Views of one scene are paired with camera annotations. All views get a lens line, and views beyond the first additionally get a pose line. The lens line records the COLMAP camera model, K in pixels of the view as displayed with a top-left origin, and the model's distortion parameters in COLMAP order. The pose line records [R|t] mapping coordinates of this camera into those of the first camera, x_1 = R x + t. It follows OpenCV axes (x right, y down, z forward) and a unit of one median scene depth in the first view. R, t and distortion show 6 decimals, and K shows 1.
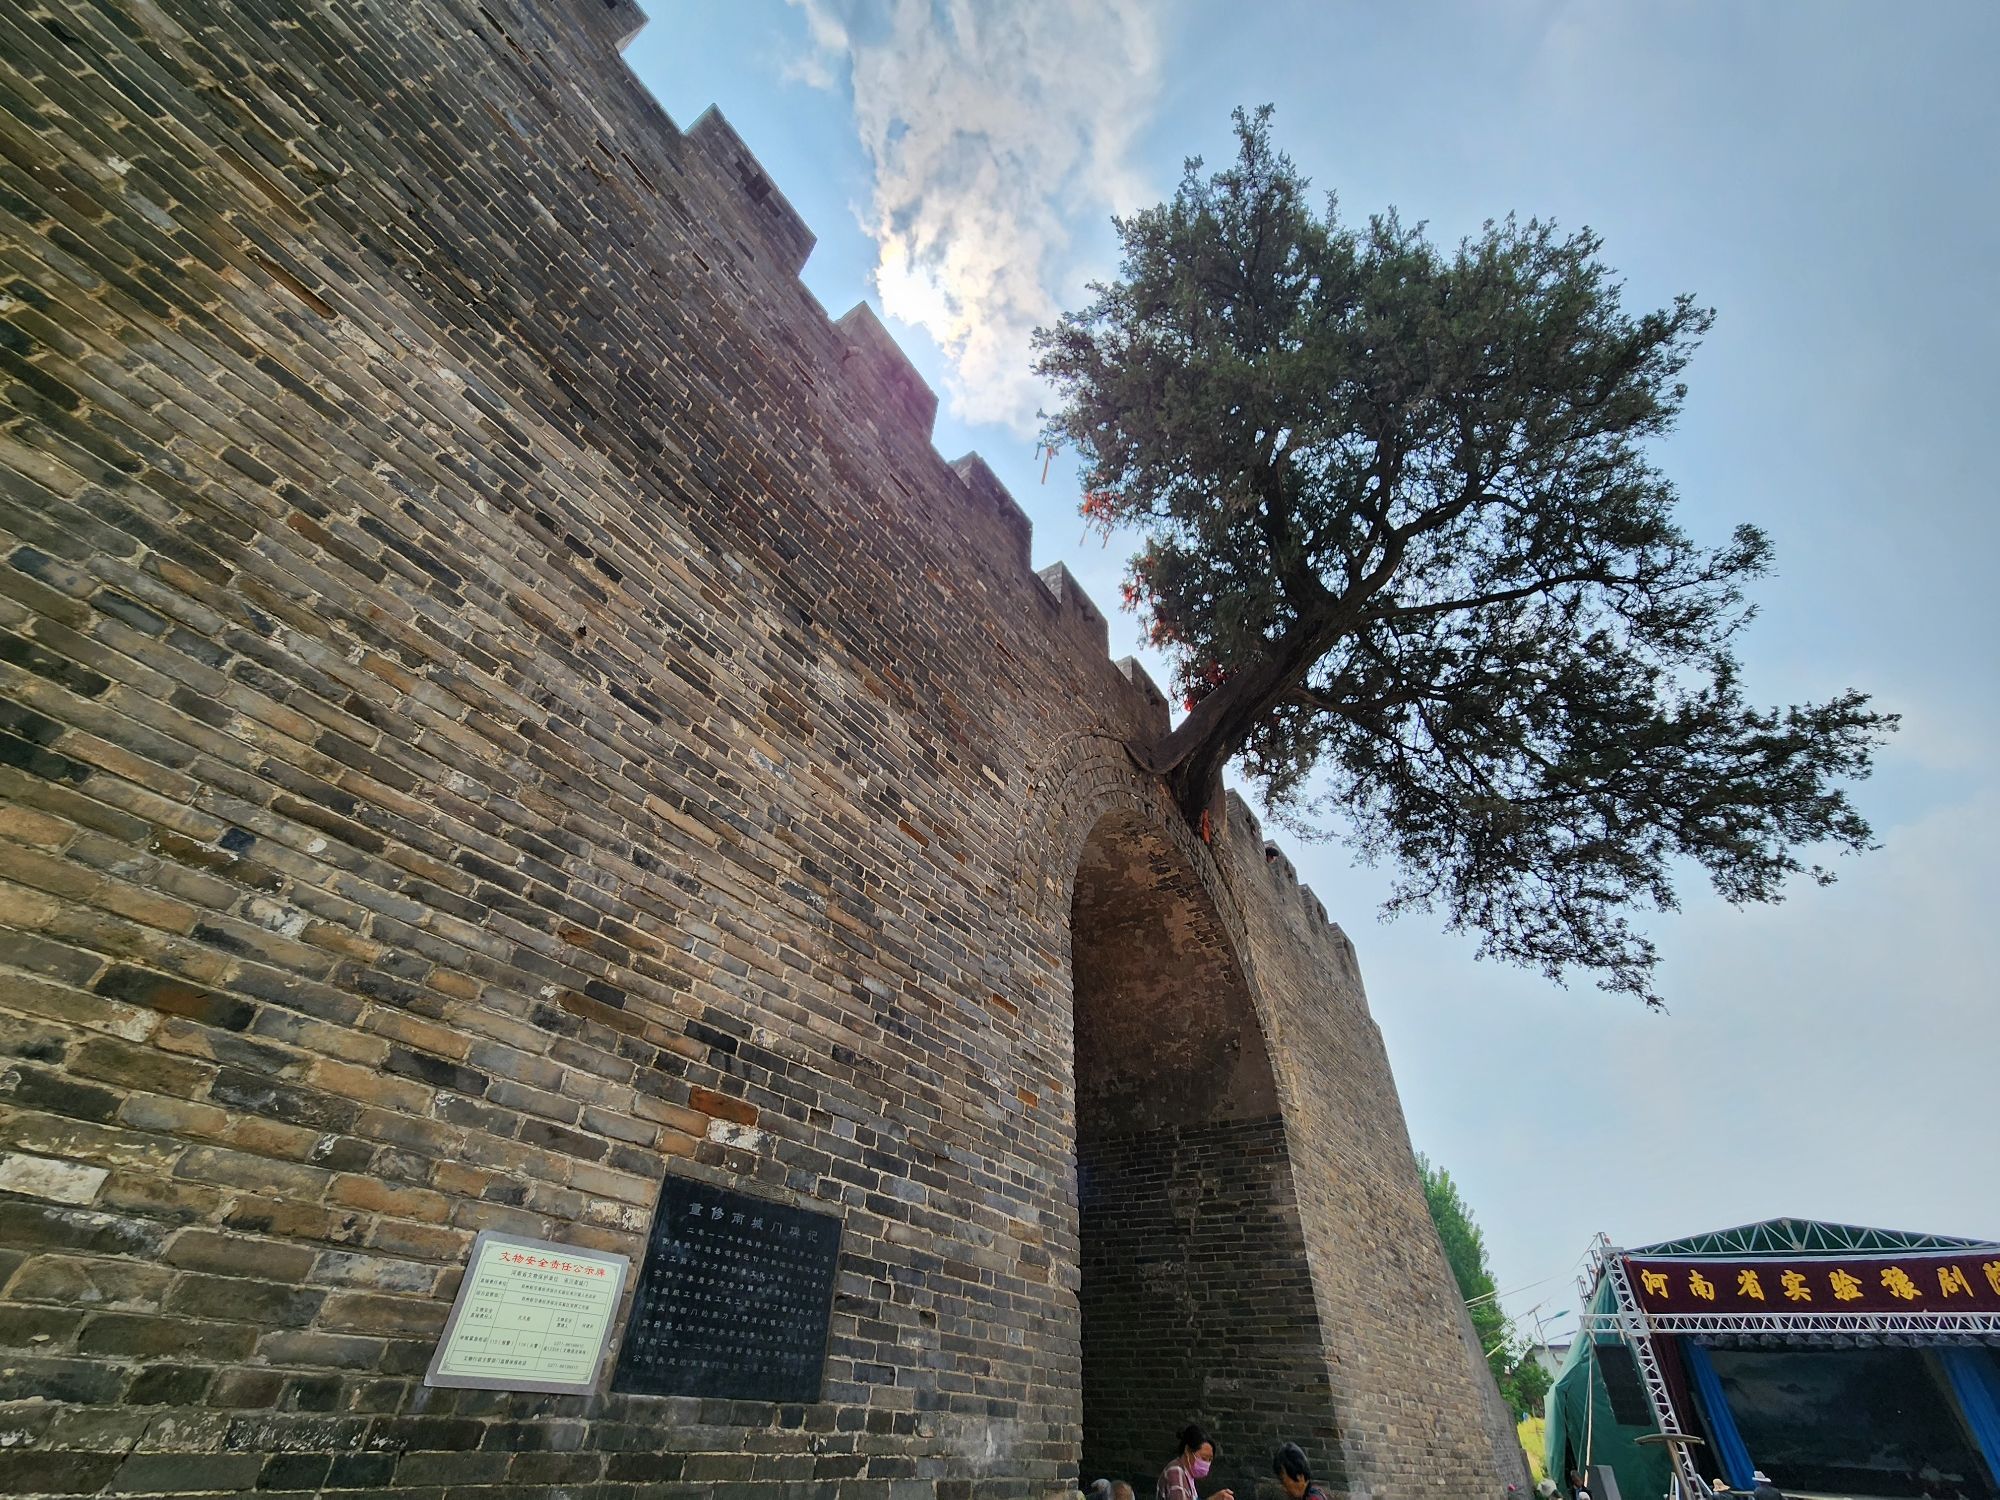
lens RADIAL K [[827.8, 0, 1000.0], [0, 827.8, 750.0], [0, 0, 1]] dist [-0.001180, 0.000168]
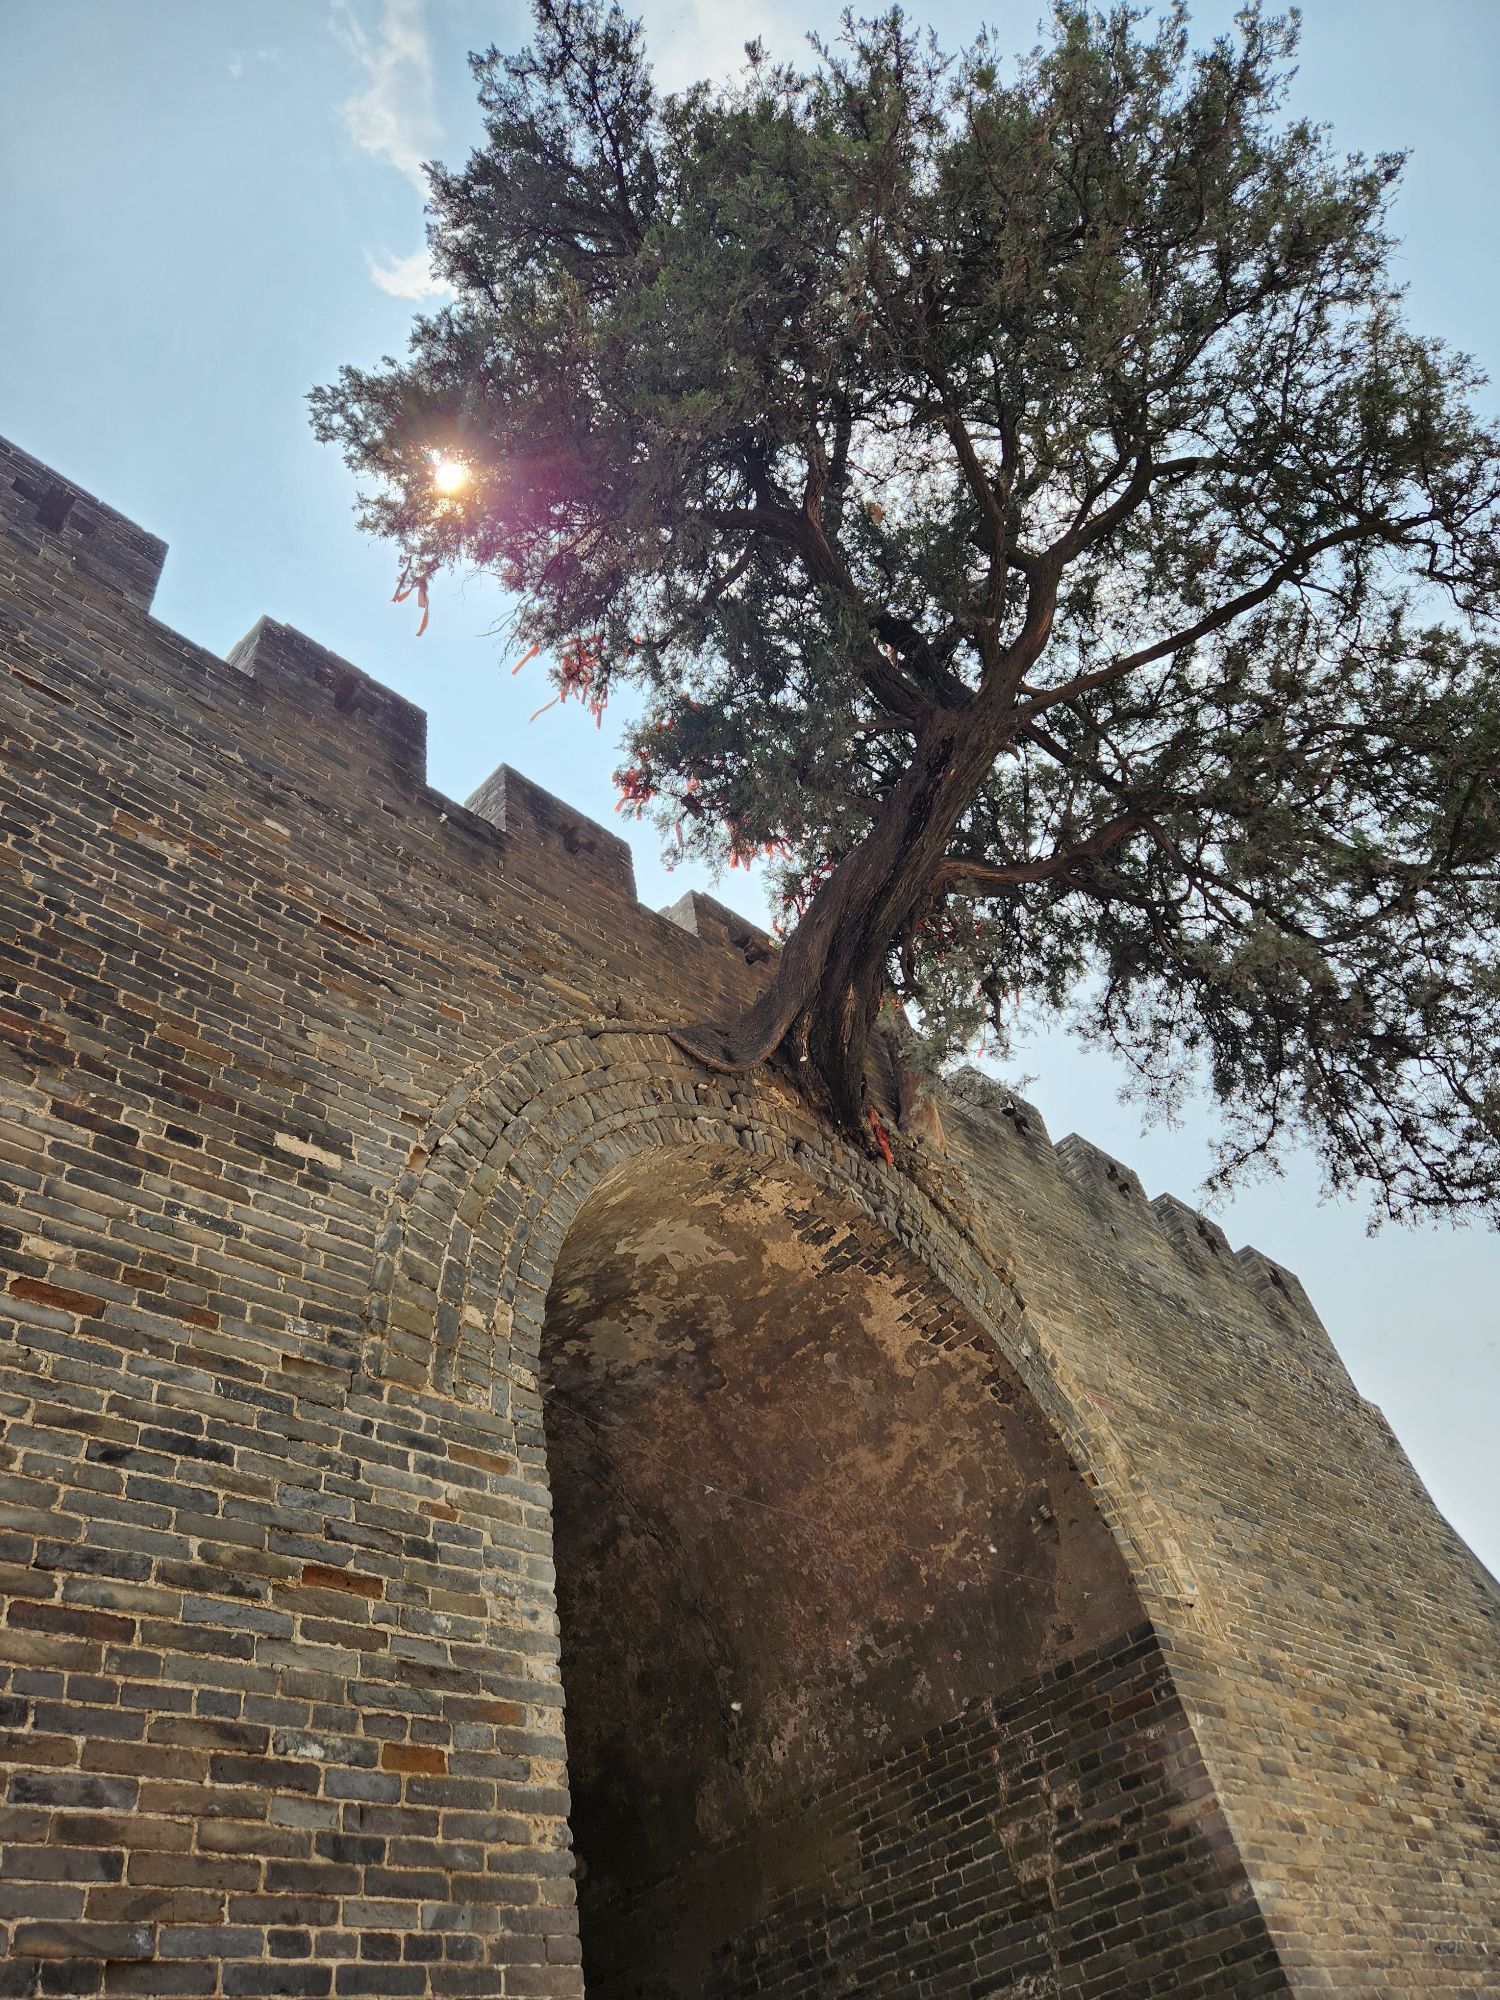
lens RADIAL K [[1342.3, 0, 780.3], [0, 1342.3, 980.8], [0, 0, 1]] dist [0.068467, -0.053759]
pose [[0.961308, -0.273648, 0.031687, 0.334462], [0.275468, 0.955780, -0.102963, 0.118692], [-0.002110, 0.107708, 0.994180, 0.141171]]
